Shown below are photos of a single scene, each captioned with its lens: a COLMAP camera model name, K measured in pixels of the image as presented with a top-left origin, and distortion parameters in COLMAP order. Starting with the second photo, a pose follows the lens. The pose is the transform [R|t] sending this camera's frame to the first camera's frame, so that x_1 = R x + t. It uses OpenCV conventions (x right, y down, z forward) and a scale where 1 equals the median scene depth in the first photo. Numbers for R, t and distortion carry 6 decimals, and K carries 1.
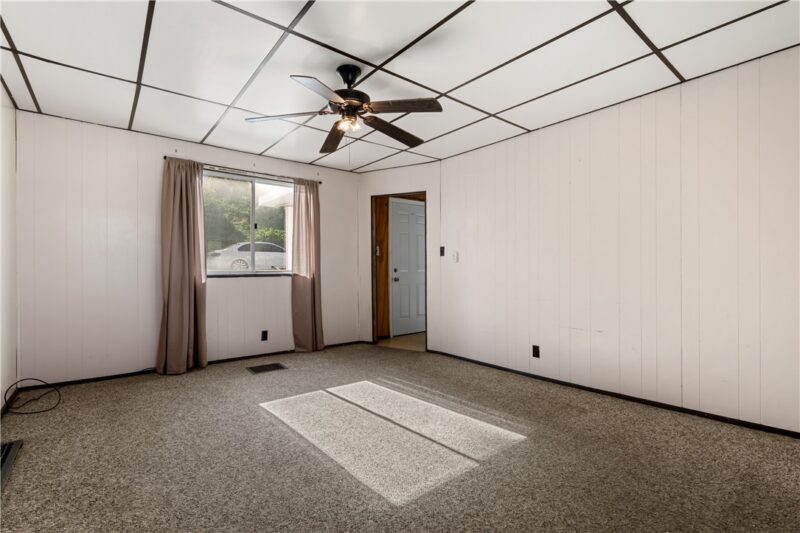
lens RADIAL K [[367.4, 0, 395.5], [0, 367.4, 265.3], [0, 0, 1]] dist [-0.007140, -0.001321]
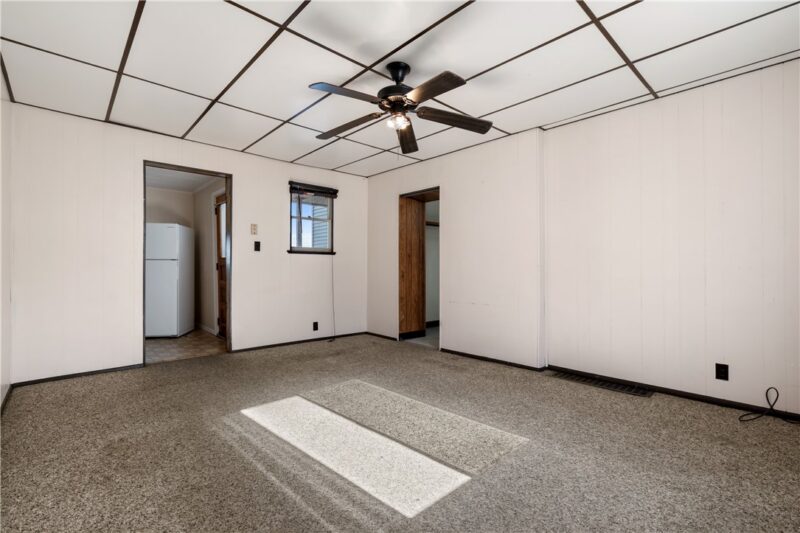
lens RADIAL K [[367.4, 0, 408.6], [0, 367.4, 268.3], [0, 0, 1]] dist [-0.007140, -0.001321]
pose [[-0.994473, 0.004061, -0.104910, -0.041149], [0.004275, 0.999989, -0.001816, 0.019247], [0.104902, -0.002254, -0.994480, 1.747757]]
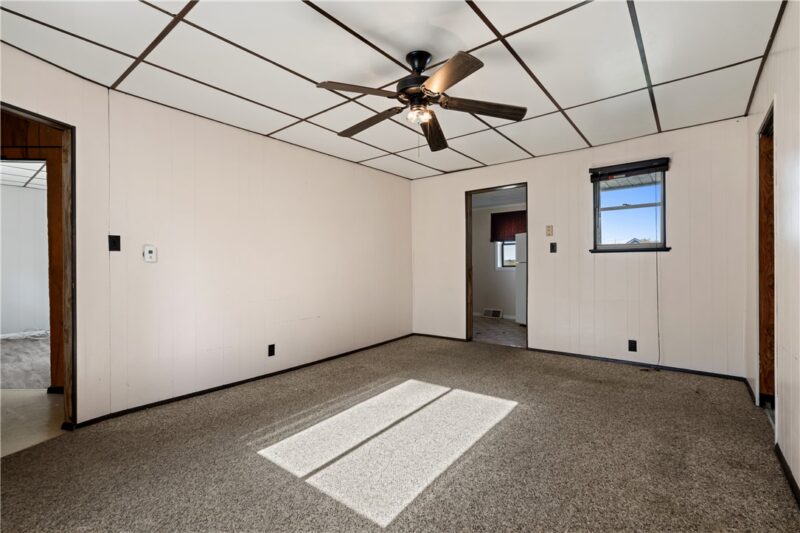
lens RADIAL K [[367.4, 0, 398.1], [0, 367.4, 272.9], [0, 0, 1]] dist [-0.007140, -0.001321]
pose [[-0.220036, -0.007676, 0.975461, -0.889086], [0.002453, 0.999962, 0.008422, 0.009460], [-0.975489, 0.004246, -0.220009, 1.098658]]
